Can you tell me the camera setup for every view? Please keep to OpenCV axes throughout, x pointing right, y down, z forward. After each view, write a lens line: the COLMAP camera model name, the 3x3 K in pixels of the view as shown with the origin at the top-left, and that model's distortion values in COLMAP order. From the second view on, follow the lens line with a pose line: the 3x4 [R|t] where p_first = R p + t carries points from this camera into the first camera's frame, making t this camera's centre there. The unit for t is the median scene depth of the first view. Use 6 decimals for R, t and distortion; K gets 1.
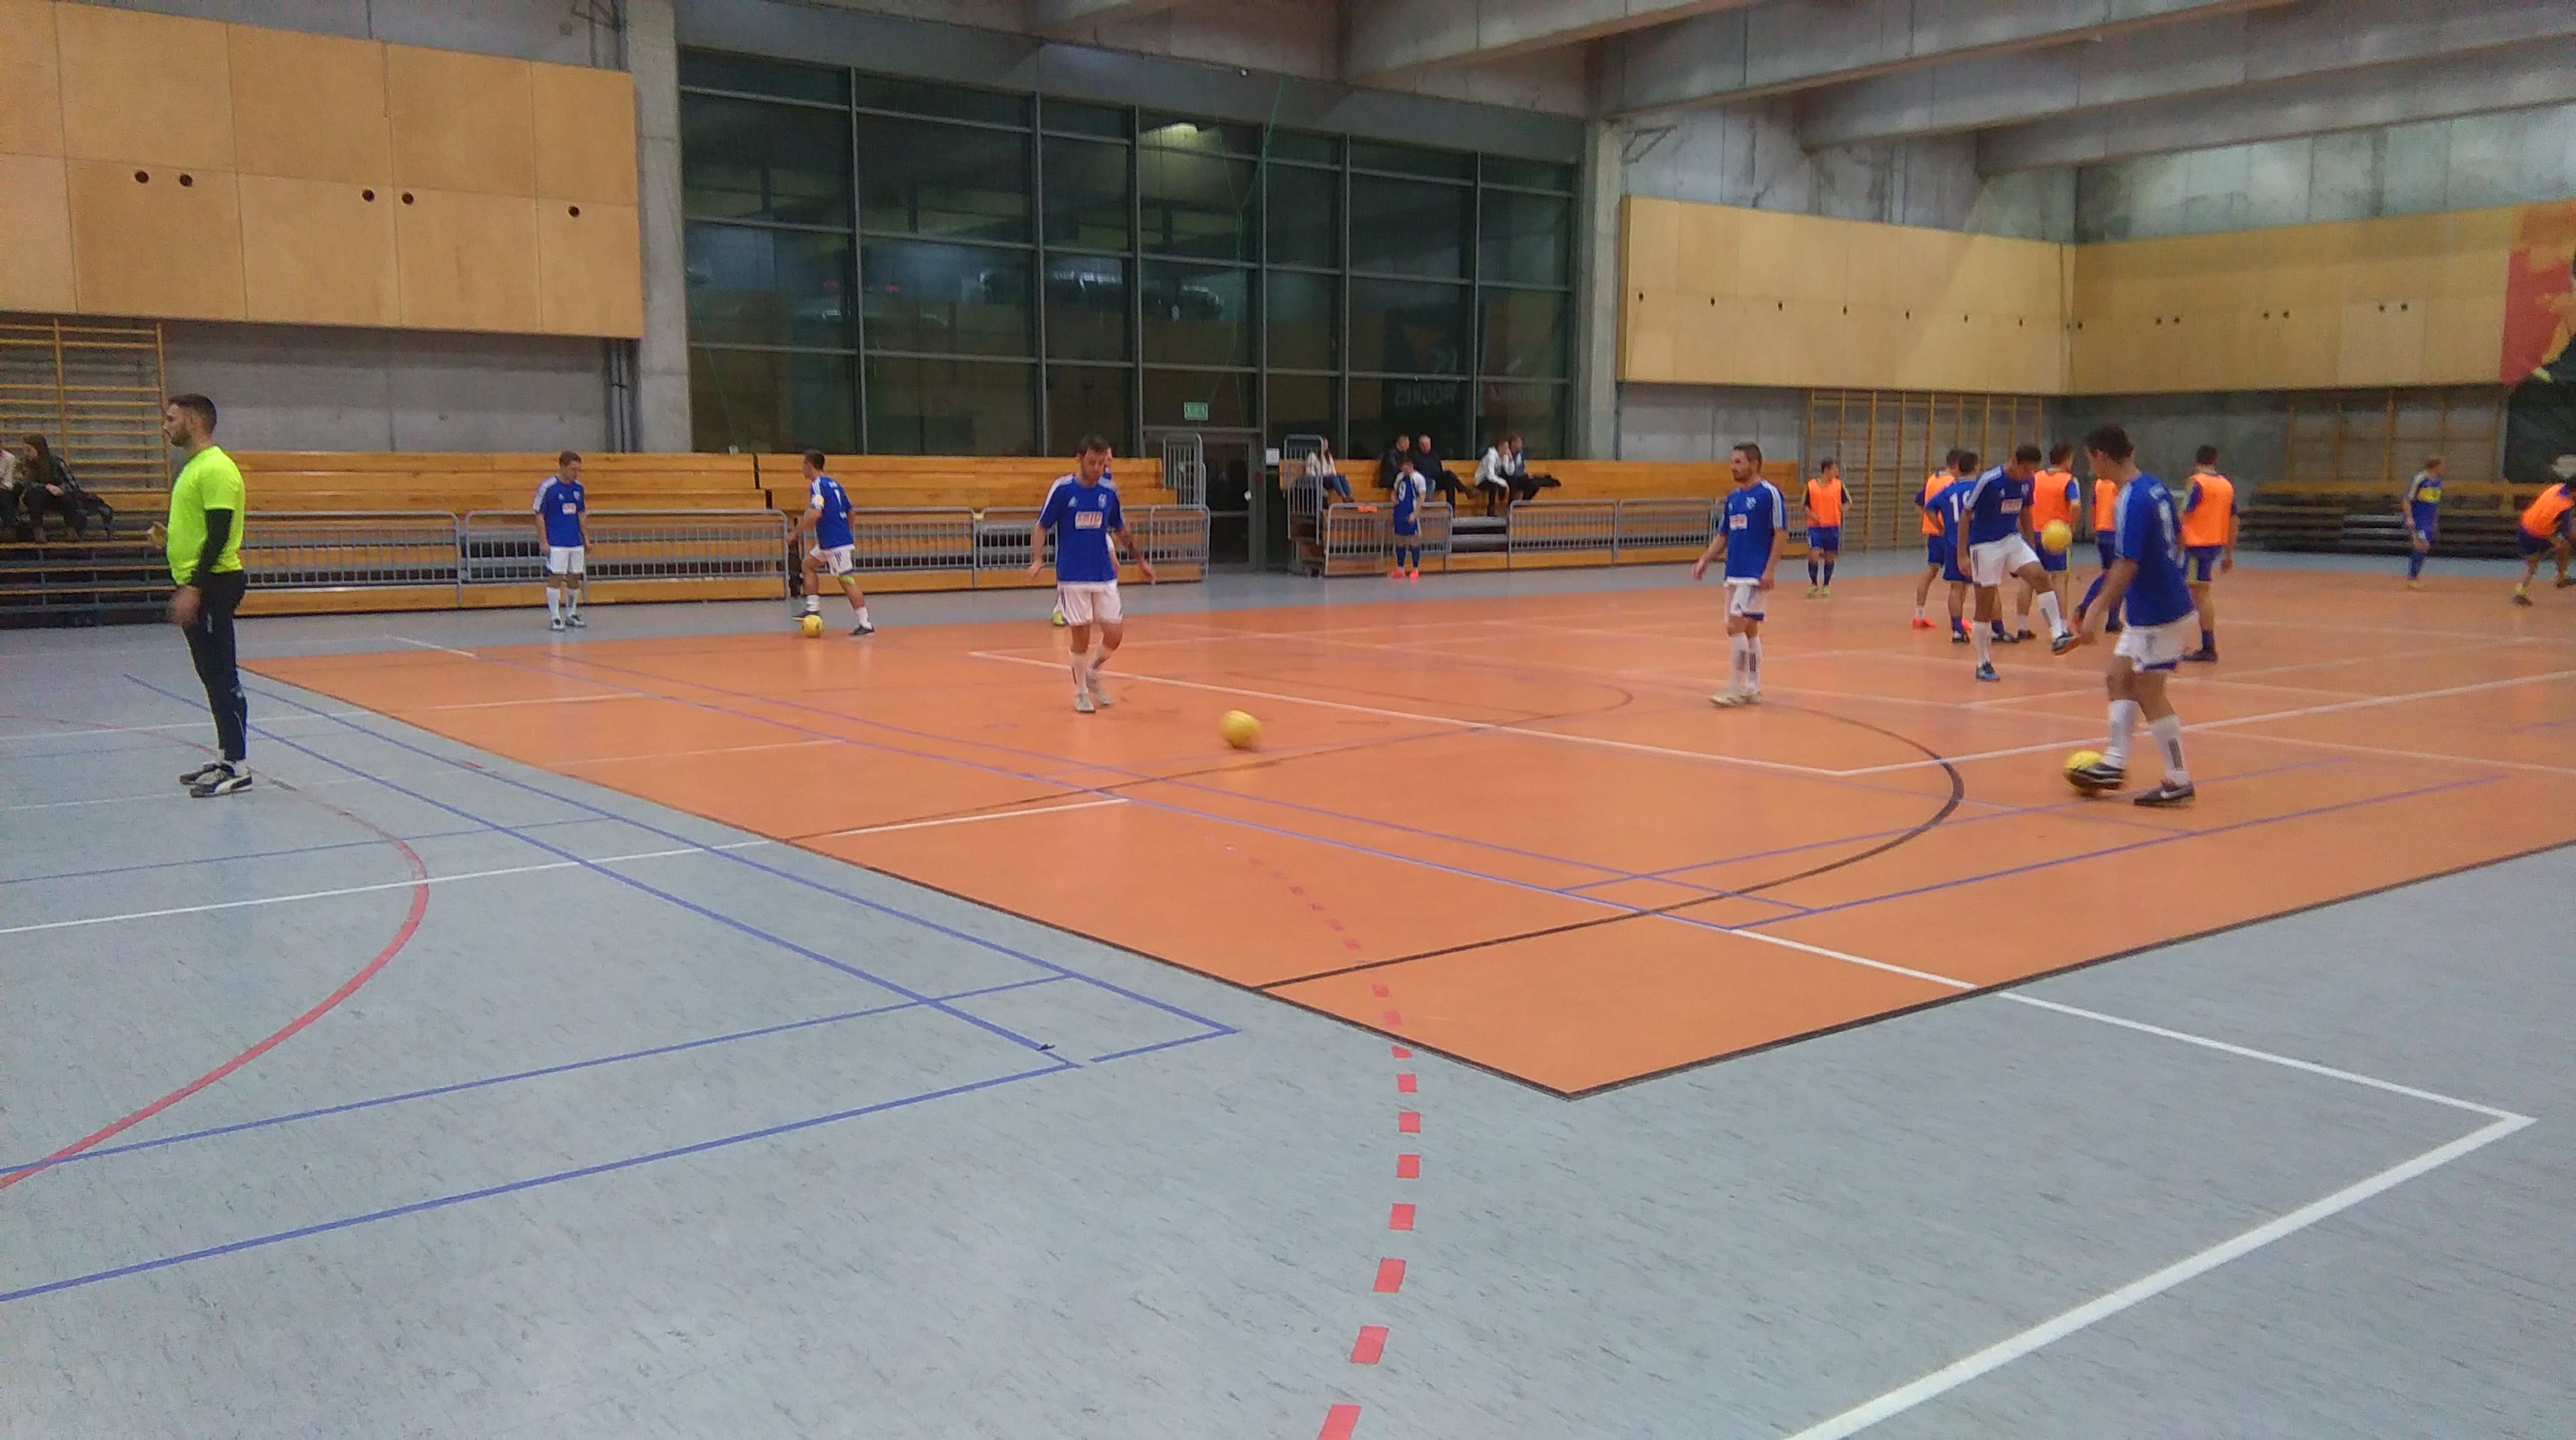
lens RADIAL K [[2057.4, 0, 1303.4], [0, 2057.4, 782.2], [0, 0, 1]] dist [0.076543, -0.101482]
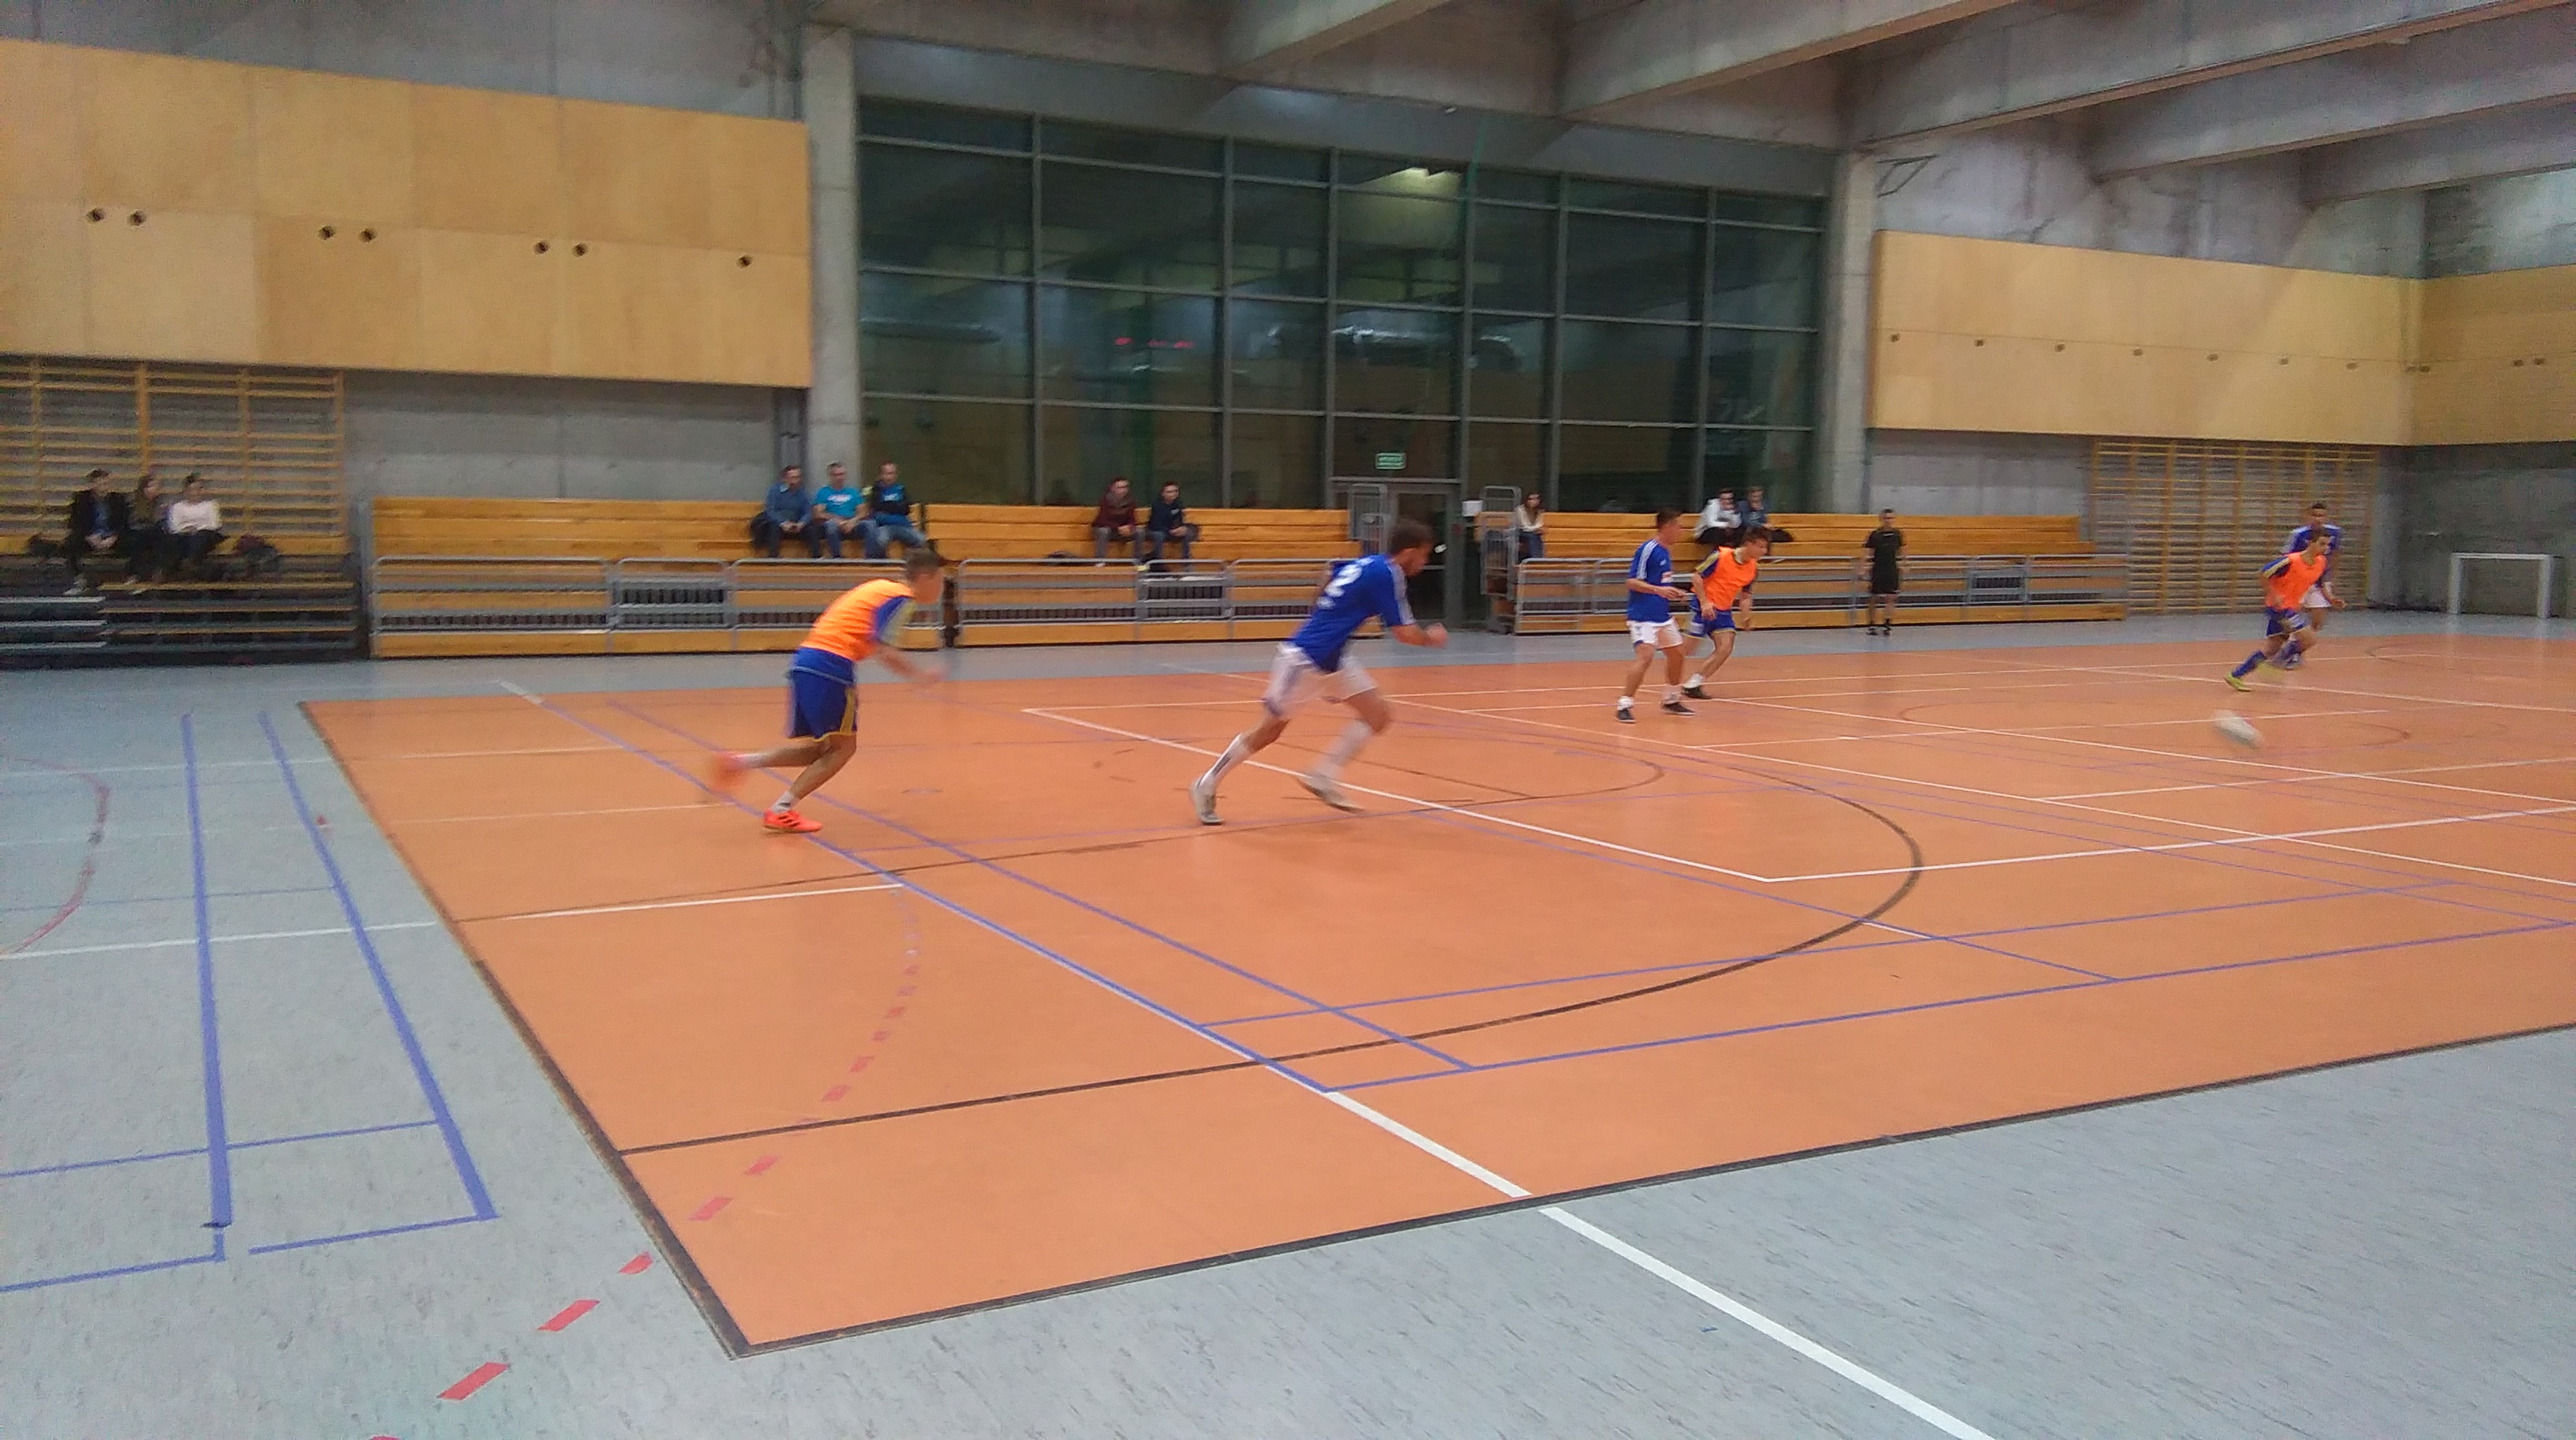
lens RADIAL K [[2057.4, 0, 1303.4], [0, 2057.4, 782.2], [0, 0, 1]] dist [0.076543, -0.101482]
pose [[0.984936, 0.027931, -0.170648, 0.076724], [-0.032367, 0.999205, -0.023263, -0.006712], [0.169862, 0.028436, 0.985057, 0.052267]]
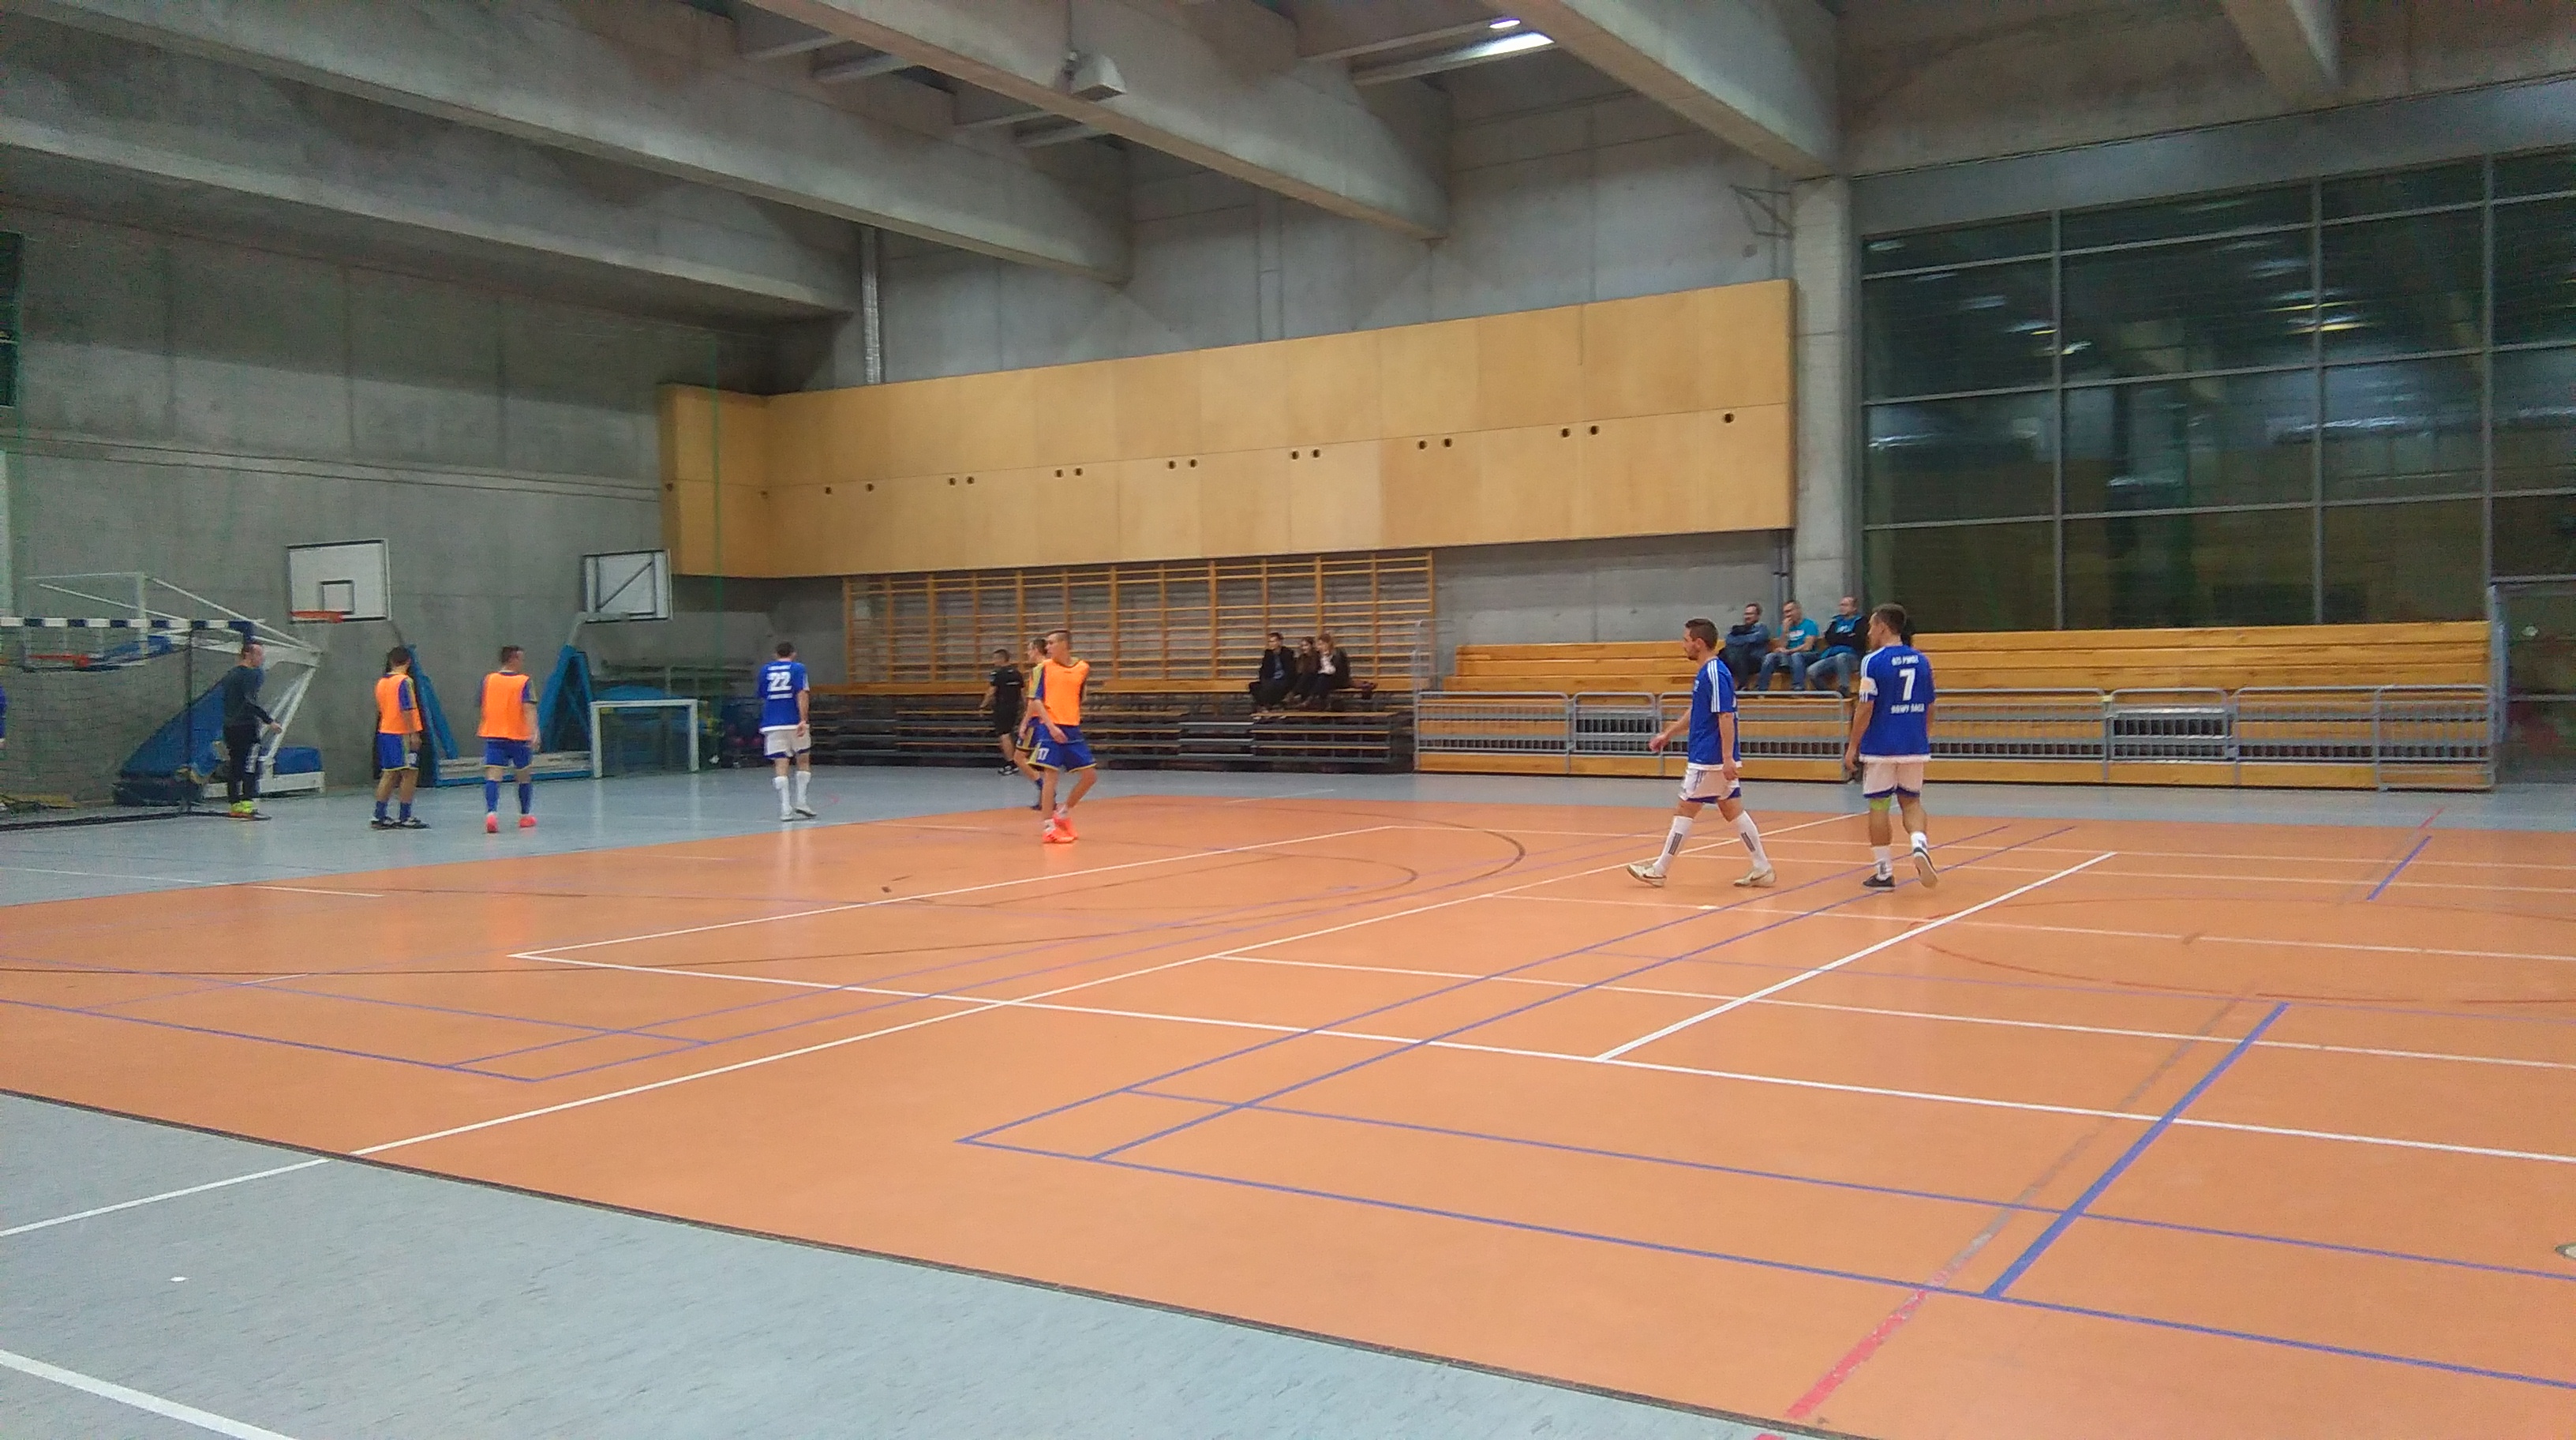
lens RADIAL K [[2057.4, 0, 1303.4], [0, 2057.4, 782.2], [0, 0, 1]] dist [0.076543, -0.101482]
pose [[0.324801, 0.048972, -0.944513, 0.494450], [-0.124447, 0.992189, 0.008649, -0.055196], [0.937559, 0.114733, 0.328359, 0.375200]]
